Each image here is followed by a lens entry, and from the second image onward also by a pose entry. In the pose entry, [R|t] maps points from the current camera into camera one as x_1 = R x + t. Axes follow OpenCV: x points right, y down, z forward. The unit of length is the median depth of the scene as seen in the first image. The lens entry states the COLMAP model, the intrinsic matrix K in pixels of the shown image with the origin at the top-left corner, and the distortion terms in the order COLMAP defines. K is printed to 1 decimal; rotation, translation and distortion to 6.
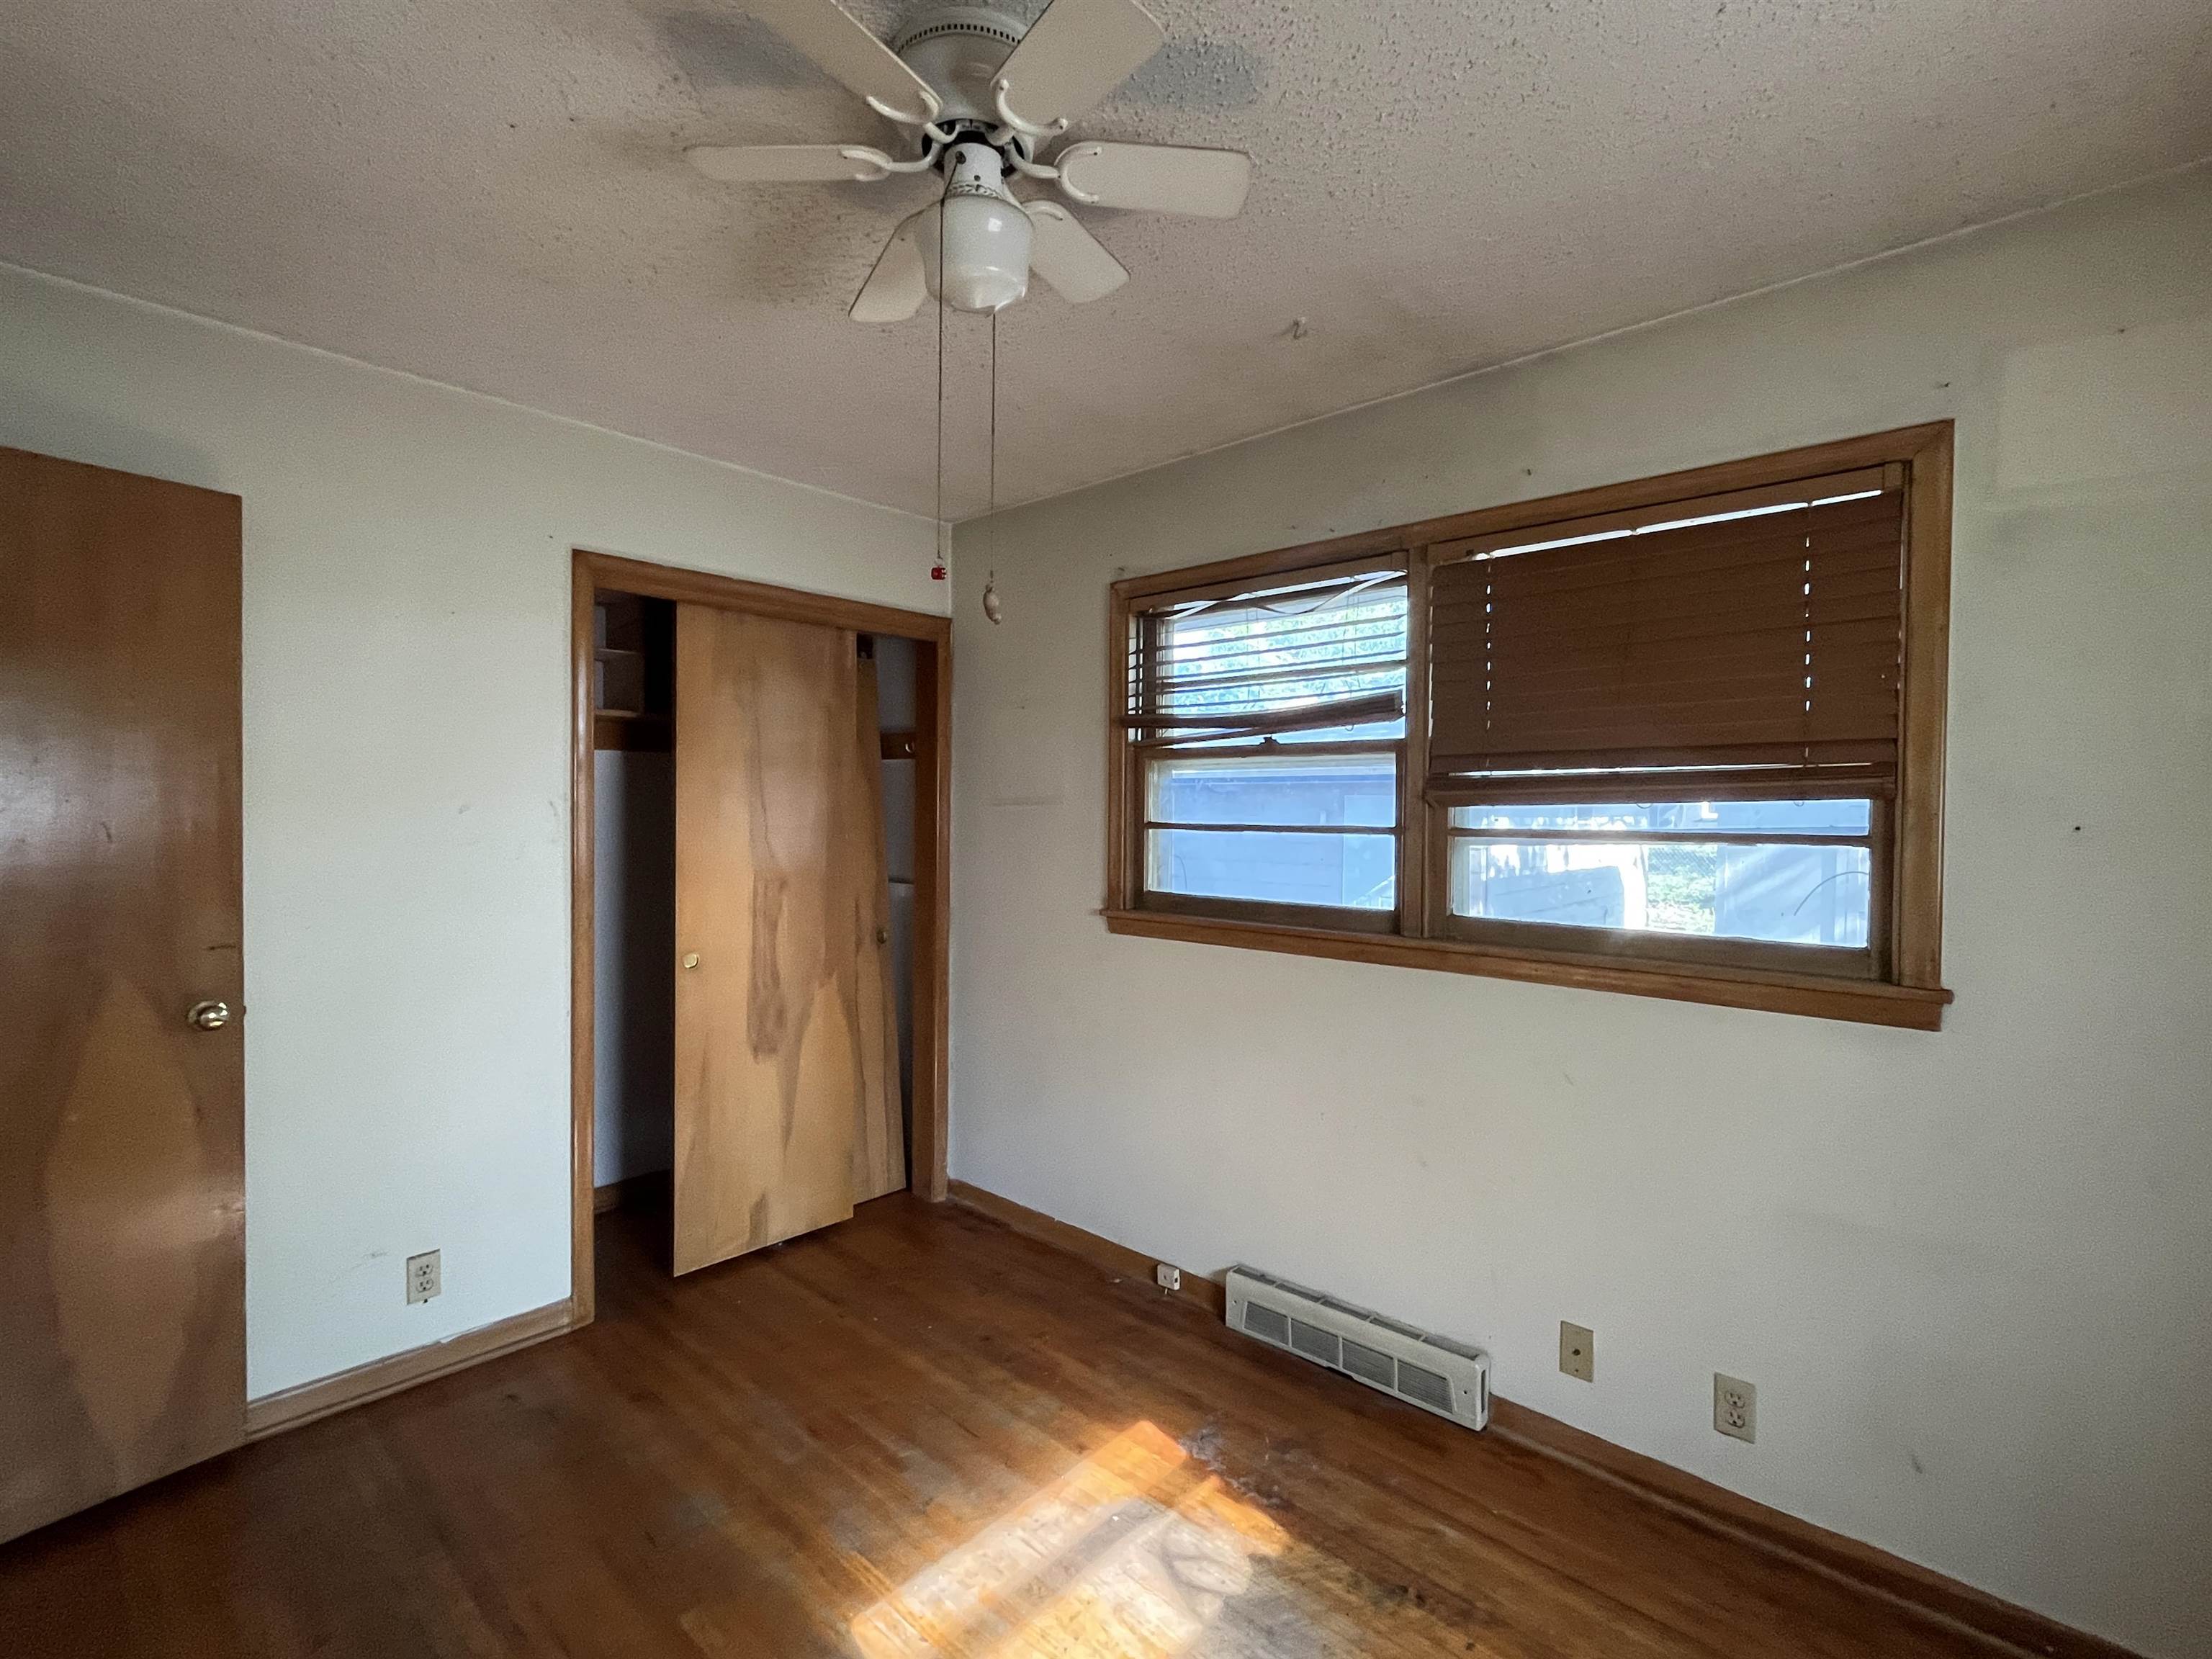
lens RADIAL K [[1008.1, 0, 1113.2], [0, 1008.1, 832.6], [0, 0, 1]] dist [0.001348, -0.000080]
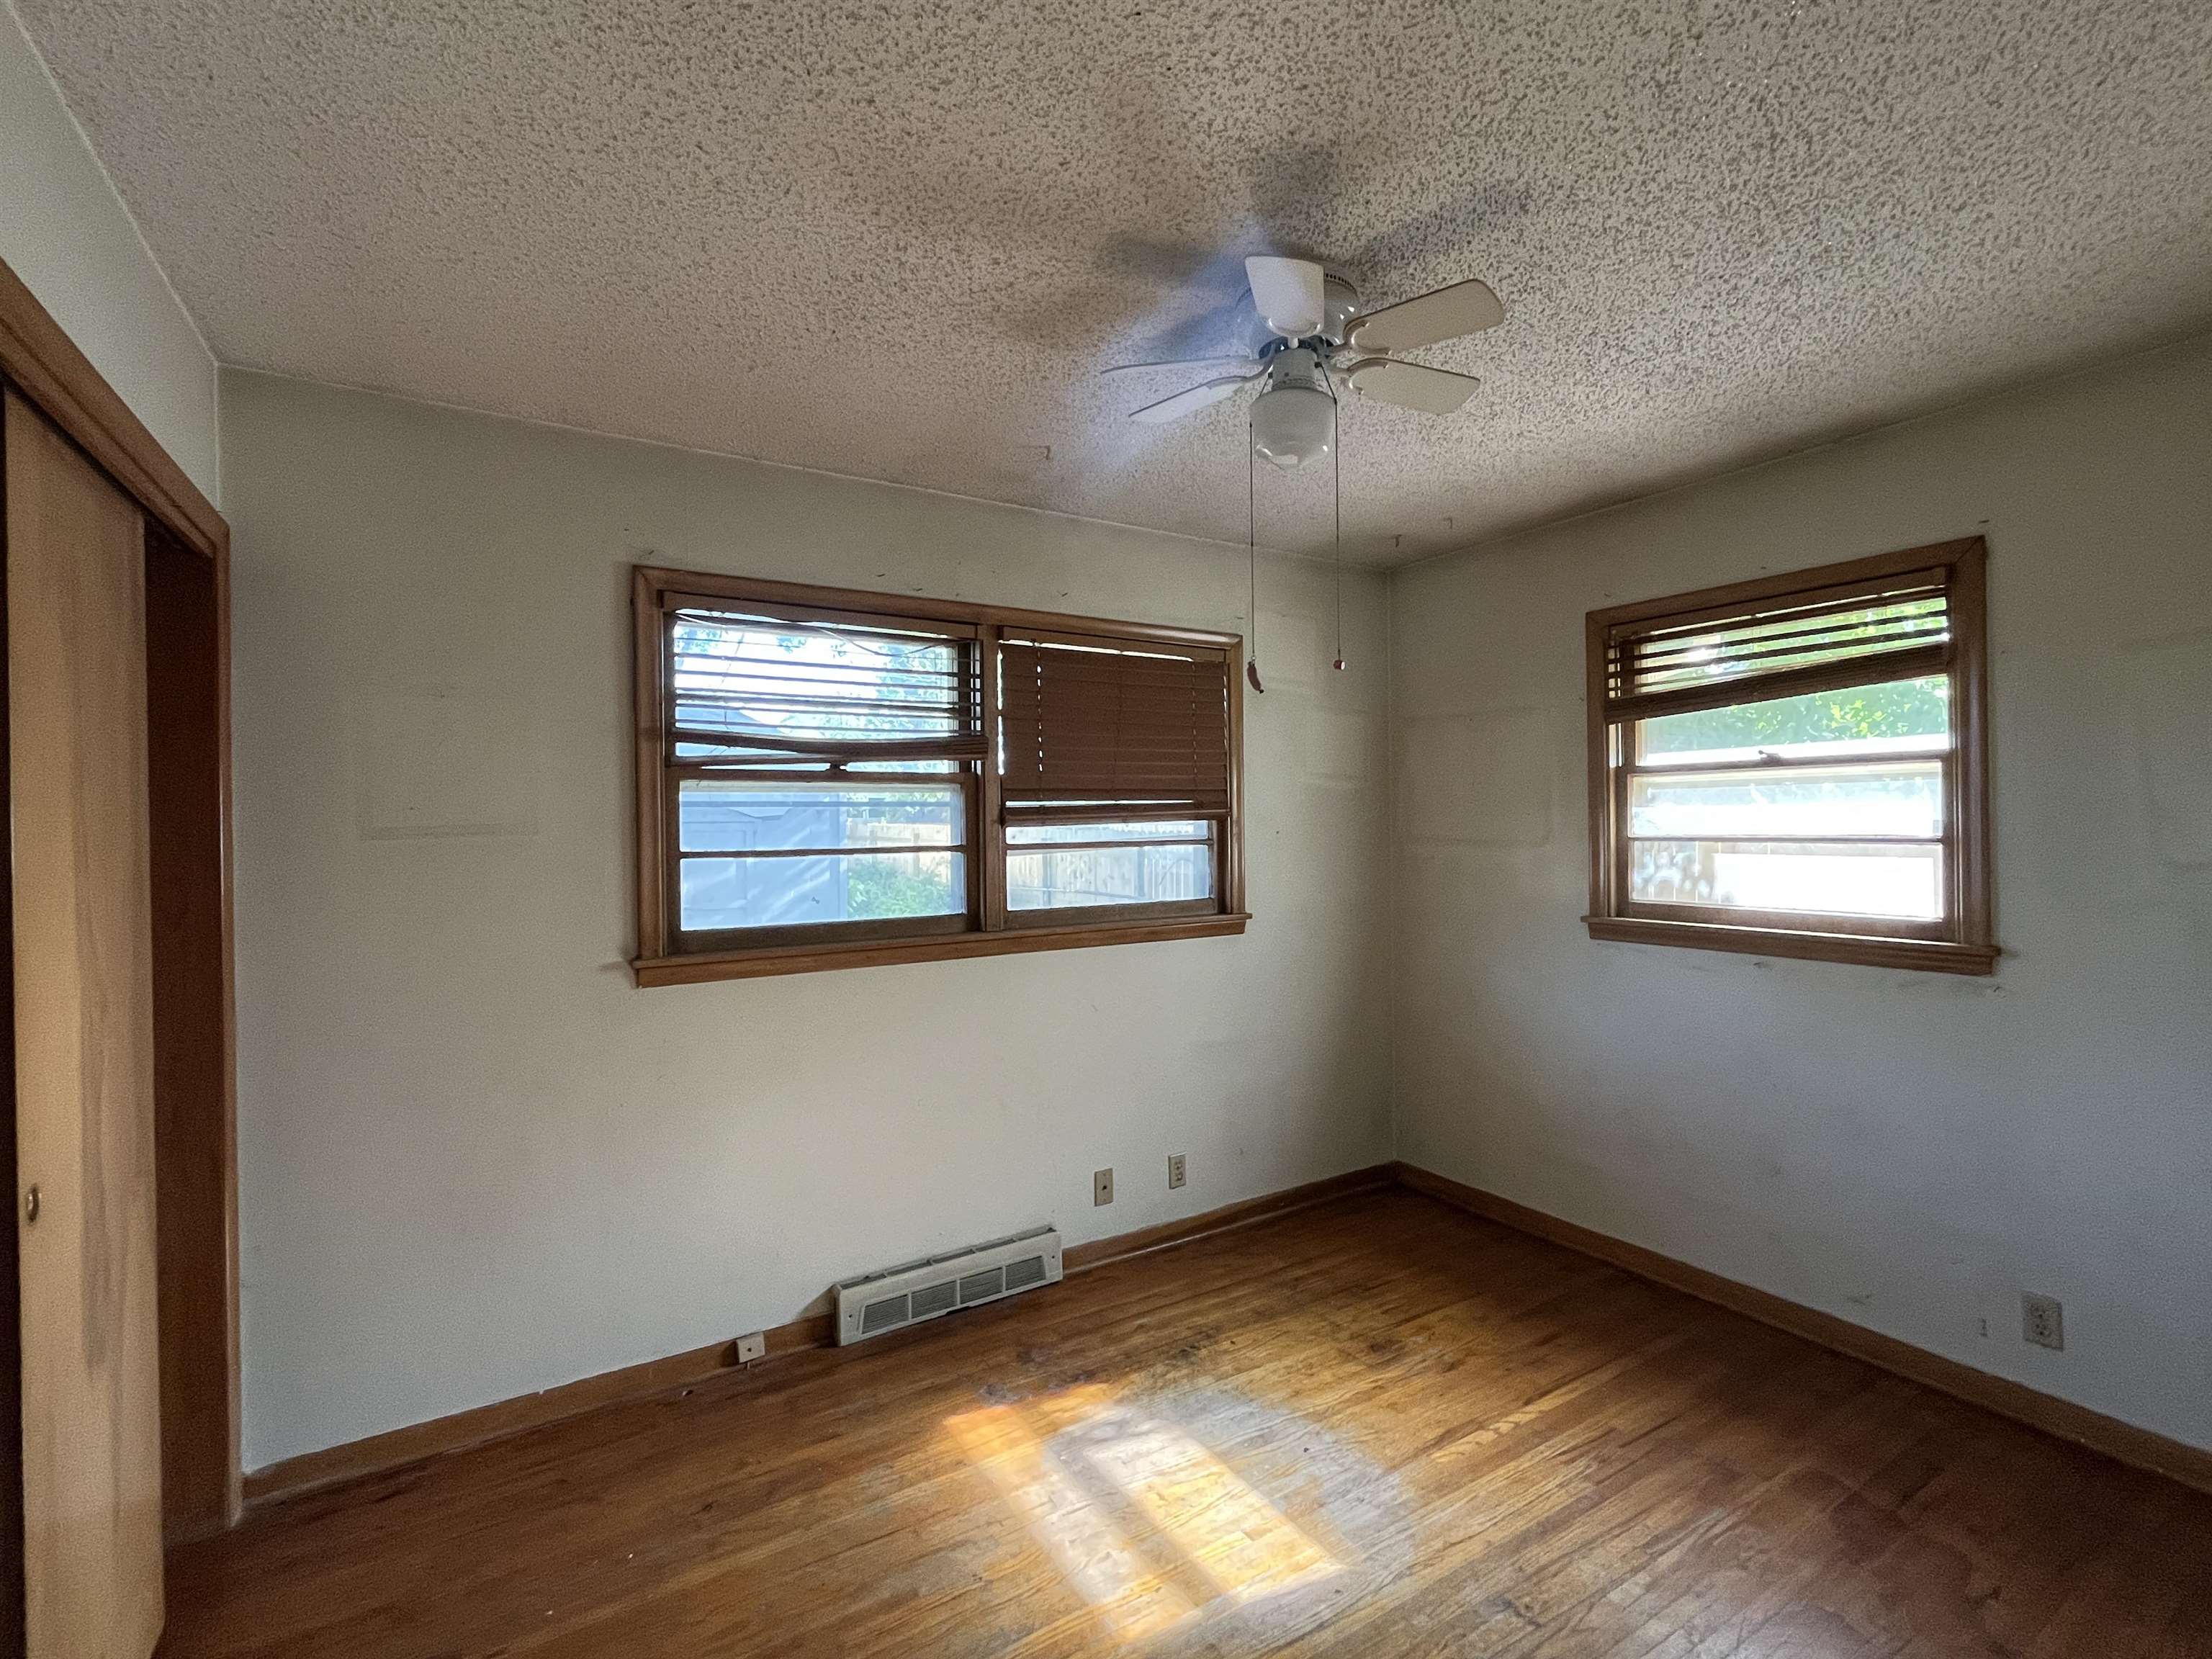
lens RADIAL K [[1008.1, 0, 1113.2], [0, 1008.1, 832.6], [0, 0, 1]] dist [0.001348, -0.000080]
pose [[0.262060, -0.020176, 0.964841, -0.843081], [0.035902, 0.999293, 0.011146, -0.027815], [-0.964383, 0.031719, 0.262599, 0.493579]]
